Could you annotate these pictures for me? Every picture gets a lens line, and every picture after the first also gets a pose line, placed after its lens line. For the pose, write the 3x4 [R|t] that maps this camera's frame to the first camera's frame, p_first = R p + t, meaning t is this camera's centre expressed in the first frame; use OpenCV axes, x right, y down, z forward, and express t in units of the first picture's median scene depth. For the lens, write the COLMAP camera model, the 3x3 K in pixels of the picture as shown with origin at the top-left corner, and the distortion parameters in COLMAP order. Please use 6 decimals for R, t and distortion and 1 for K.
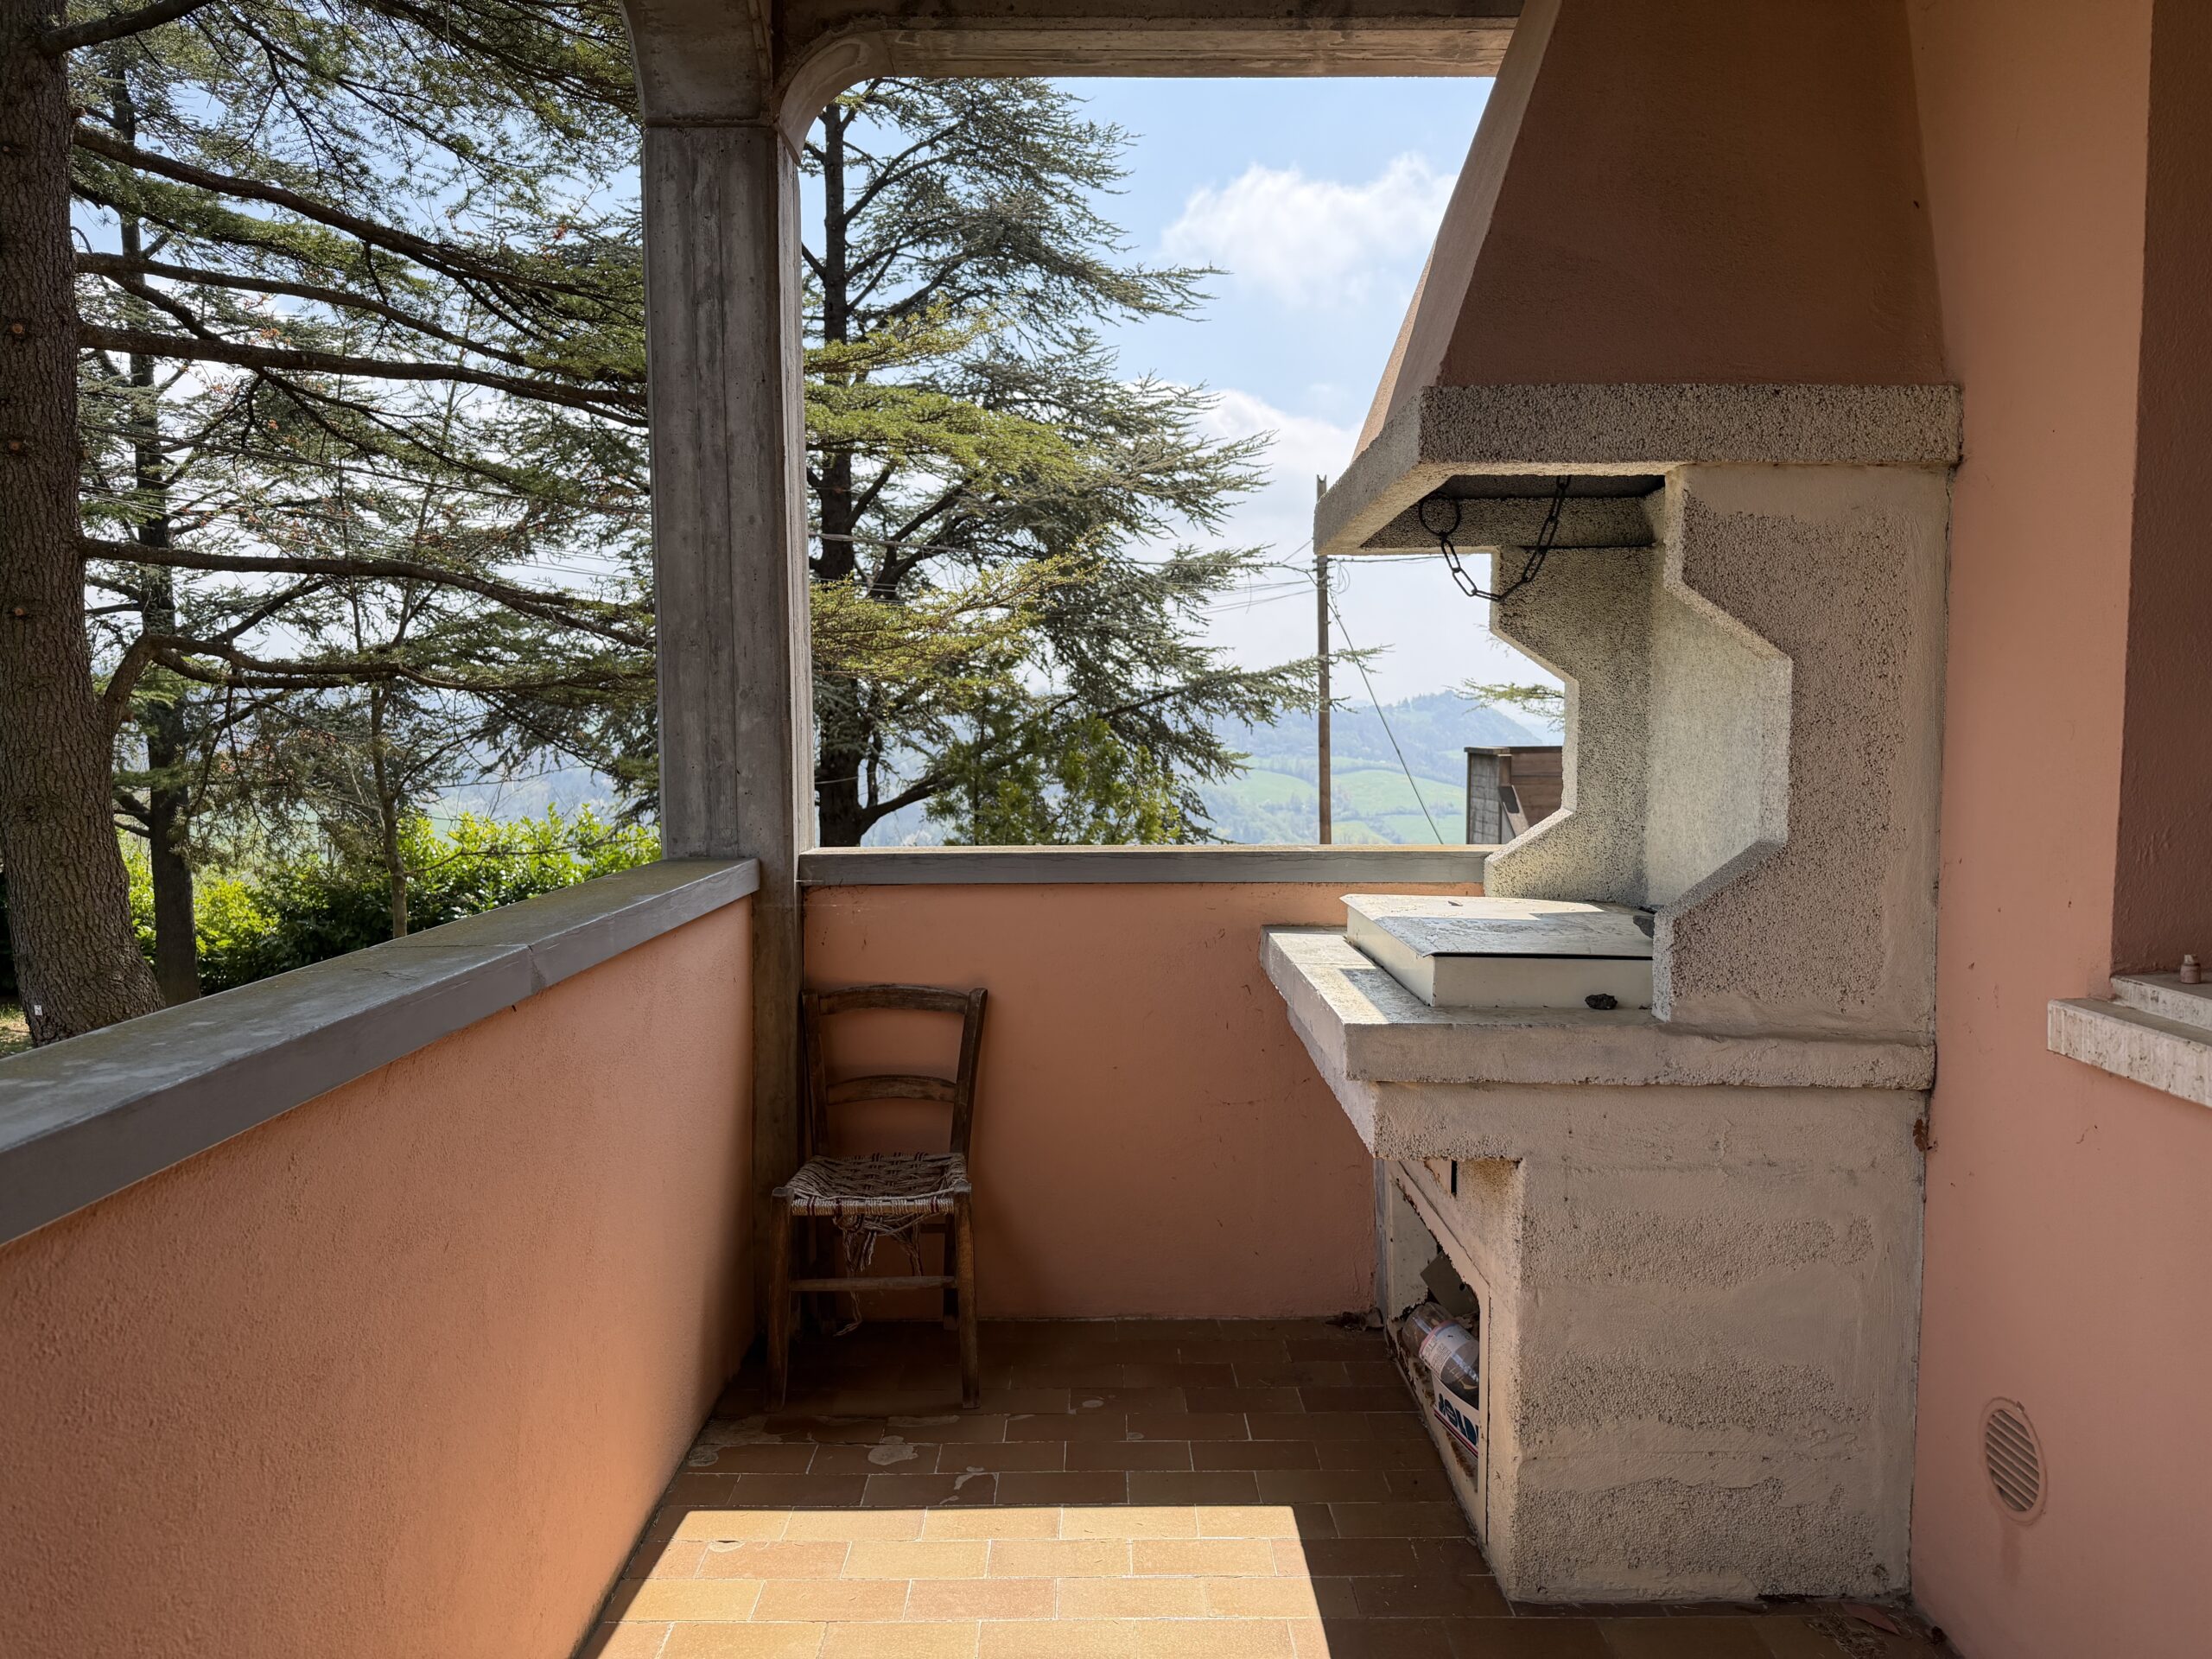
lens RADIAL K [[1536.8, 0, 1106.4], [0, 1536.8, 835.2], [0, 0, 1]] dist [0.150942, -0.278844]
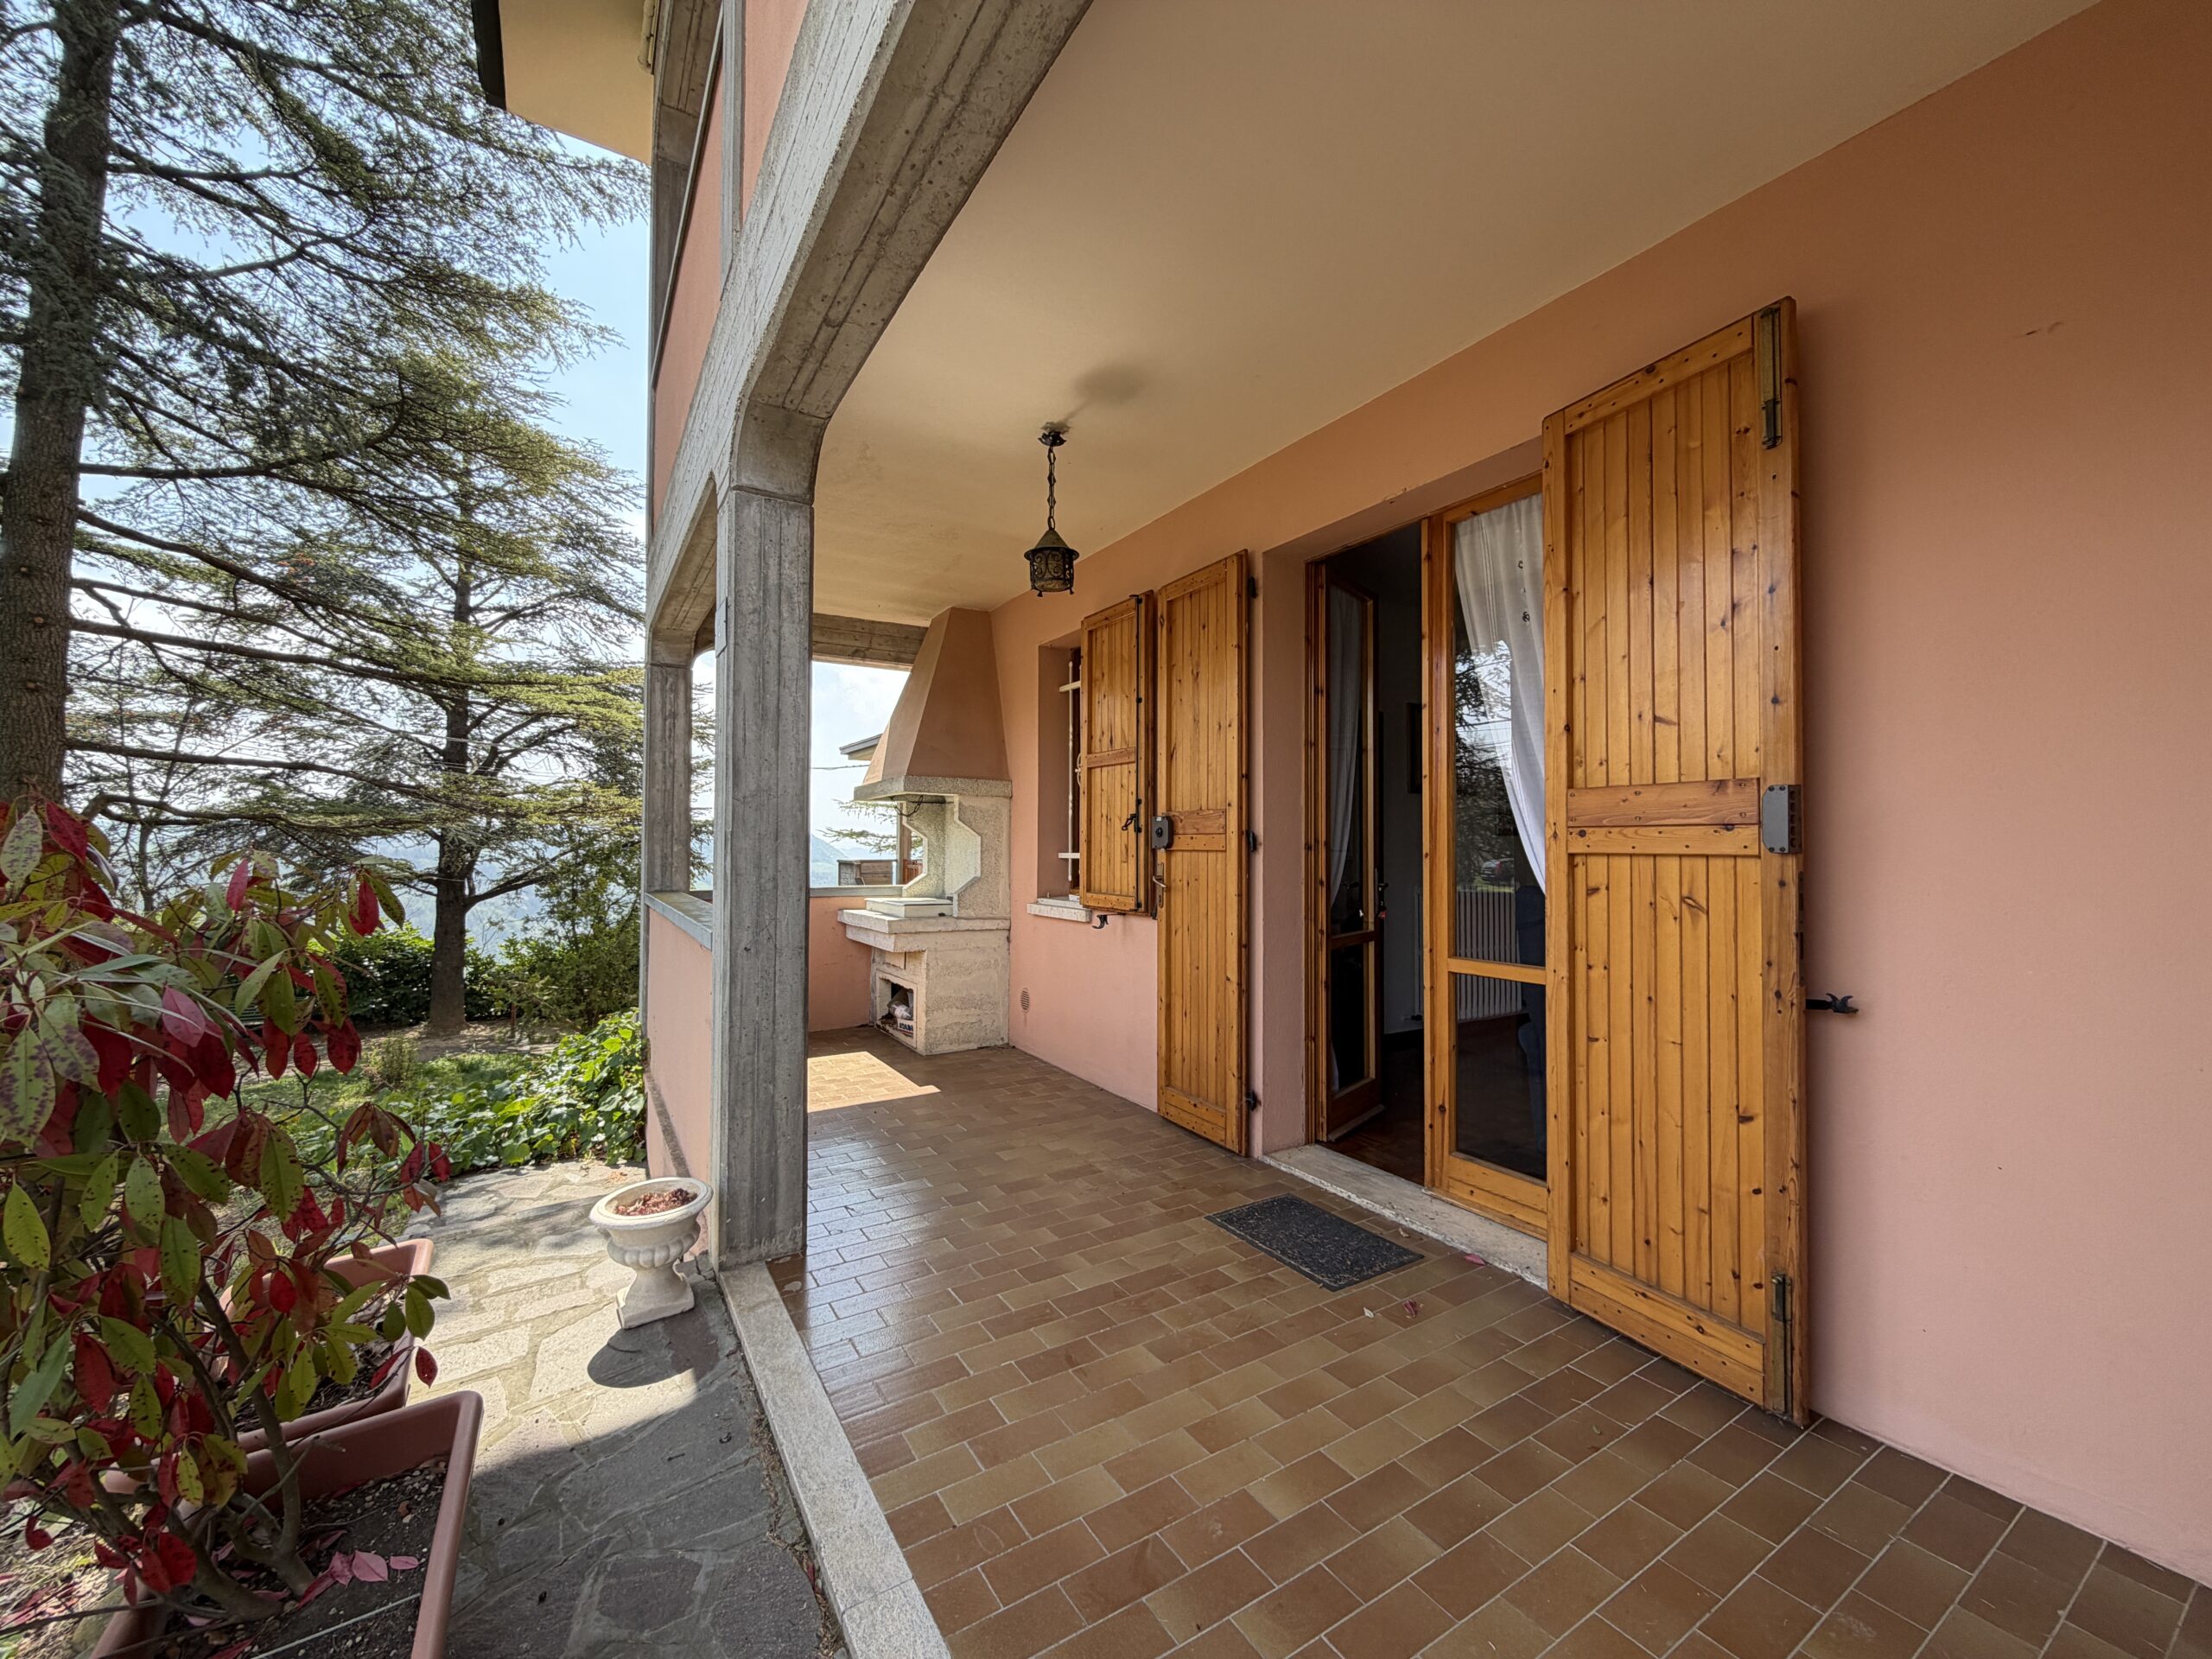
lens RADIAL K [[879.3, 0, 1101.5], [0, 879.3, 829.7], [0, 0, 1]] dist [0.000042, -0.000024]
pose [[0.851238, 0.017070, 0.524503, -0.431932], [0.031751, 0.995965, -0.083943, 0.066960], [-0.523819, 0.088109, 0.847260, -0.967517]]
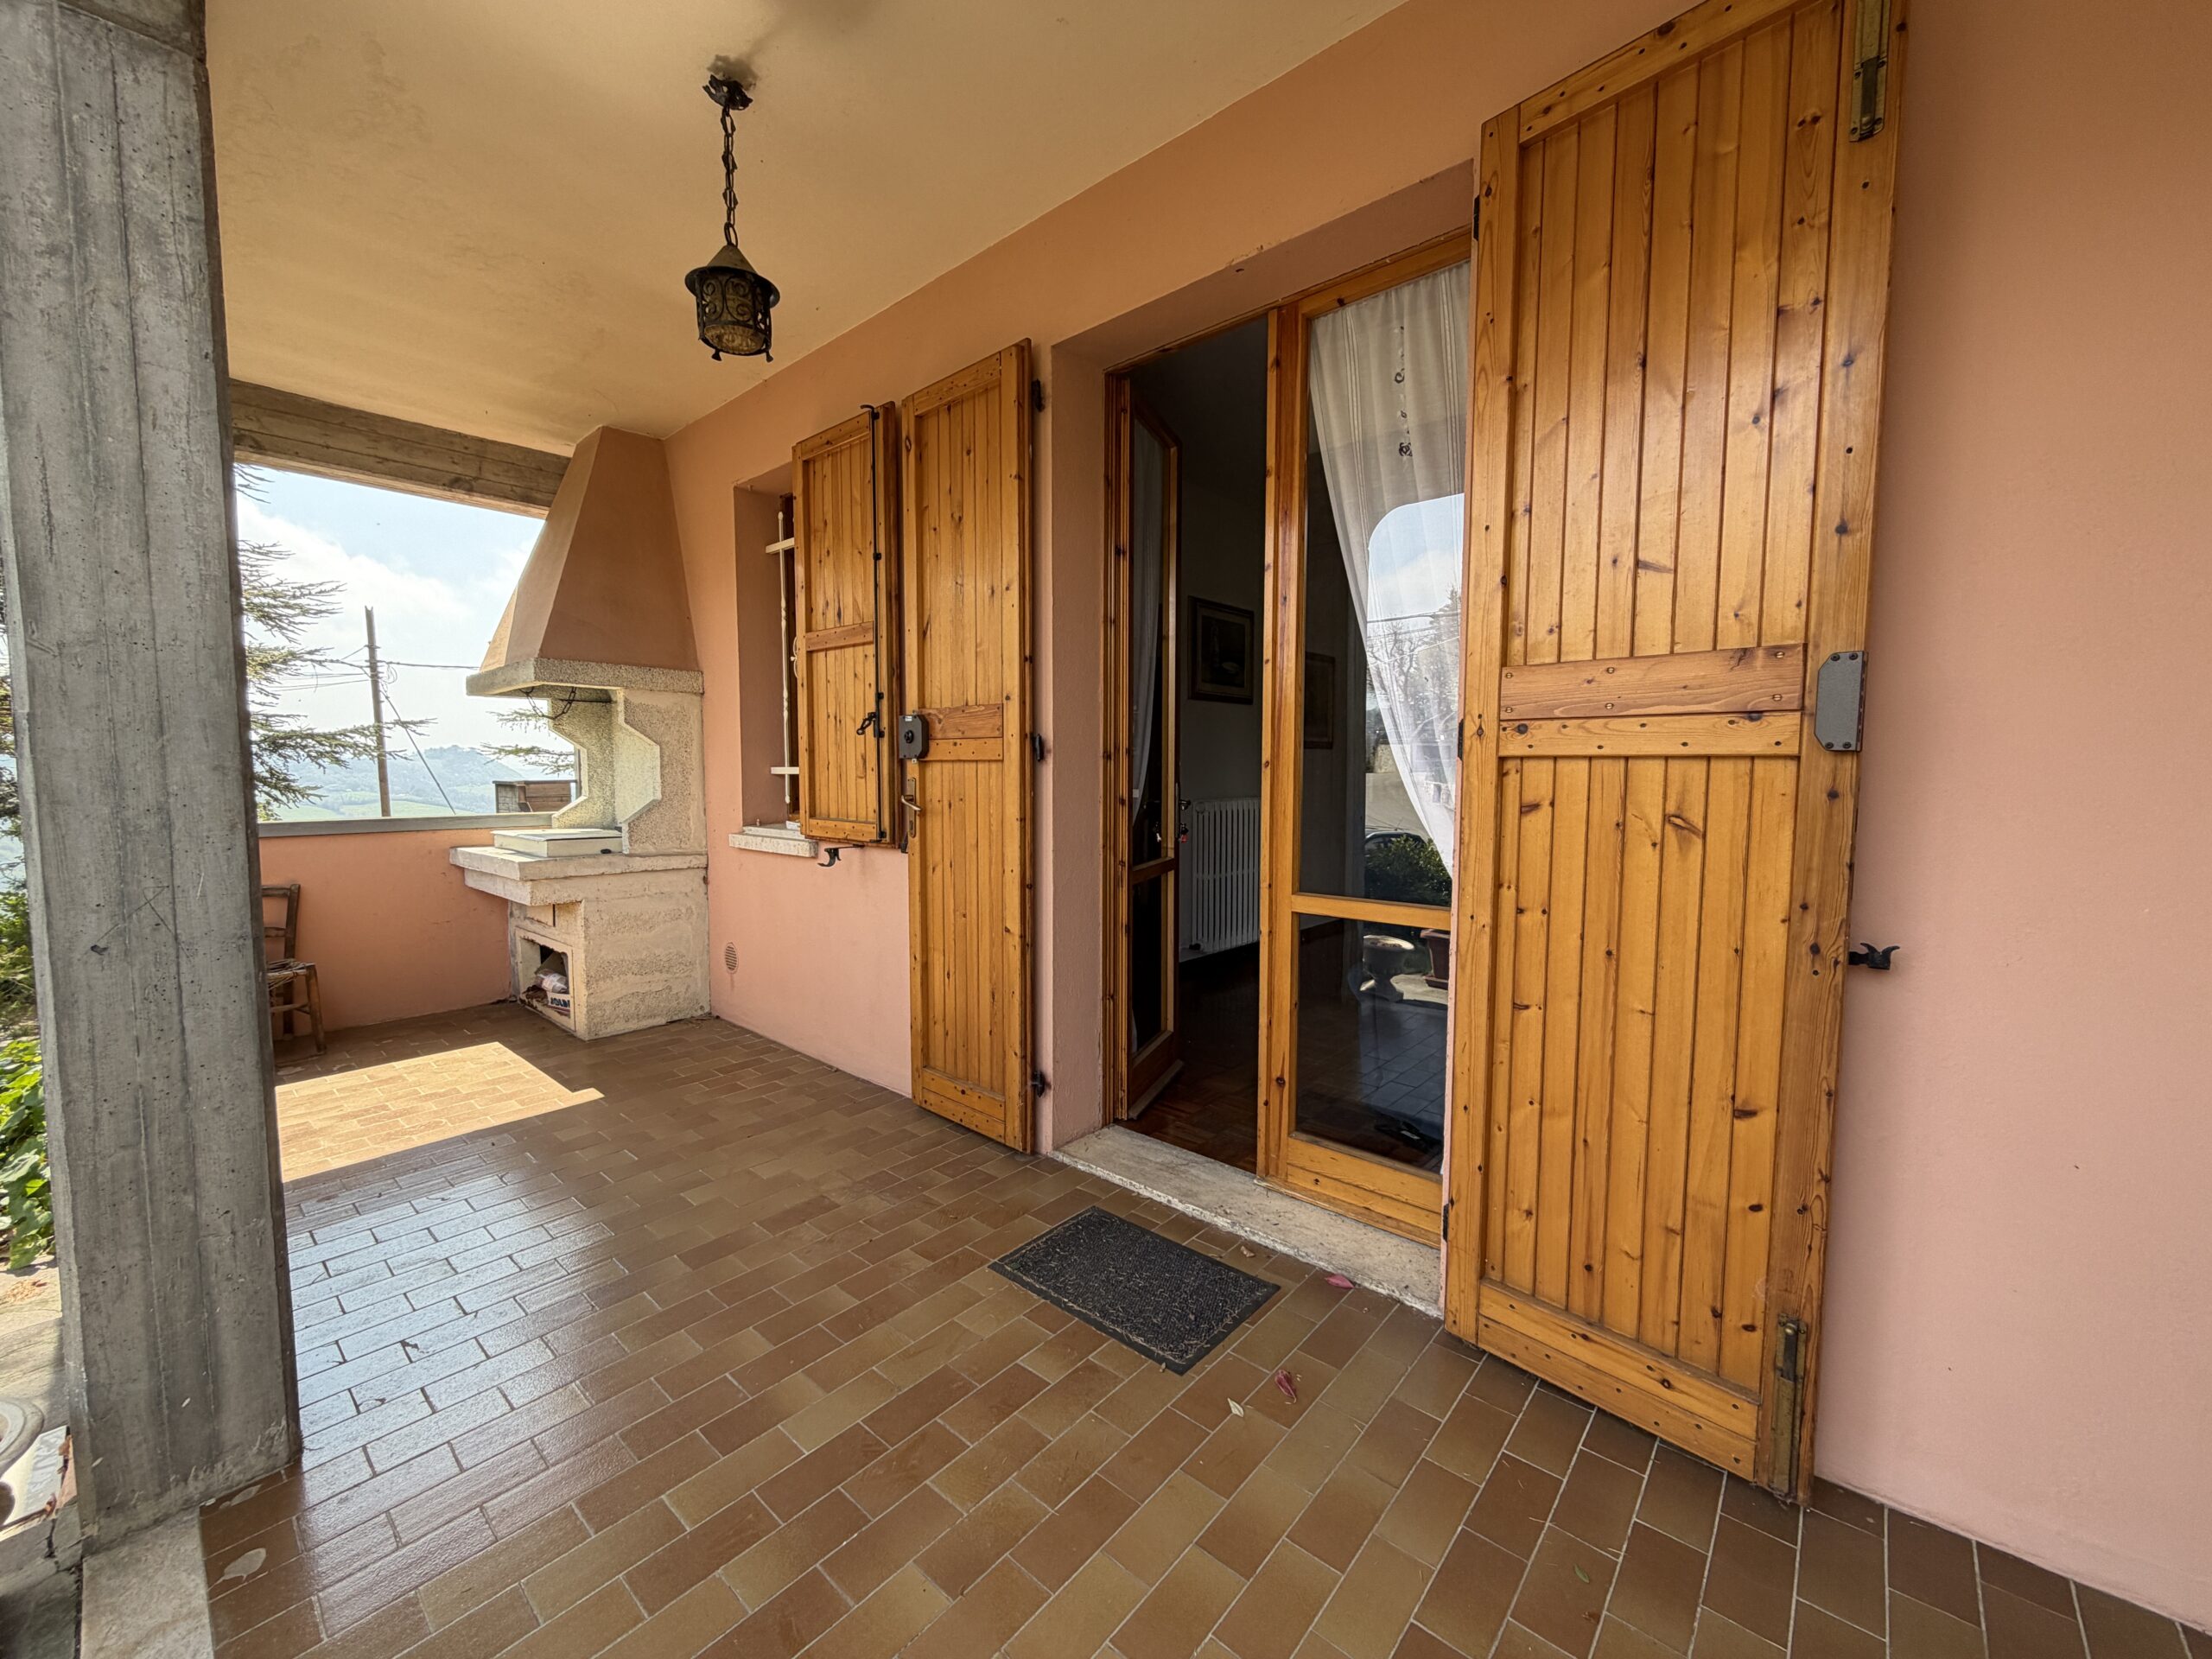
lens RADIAL K [[879.3, 0, 1101.5], [0, 879.3, 829.7], [0, 0, 1]] dist [0.000042, -0.000024]
pose [[0.660499, -0.048944, 0.749230, -0.264544], [0.051274, 0.998484, 0.020025, 0.057812], [-0.749074, 0.025190, 0.662008, -0.702332]]
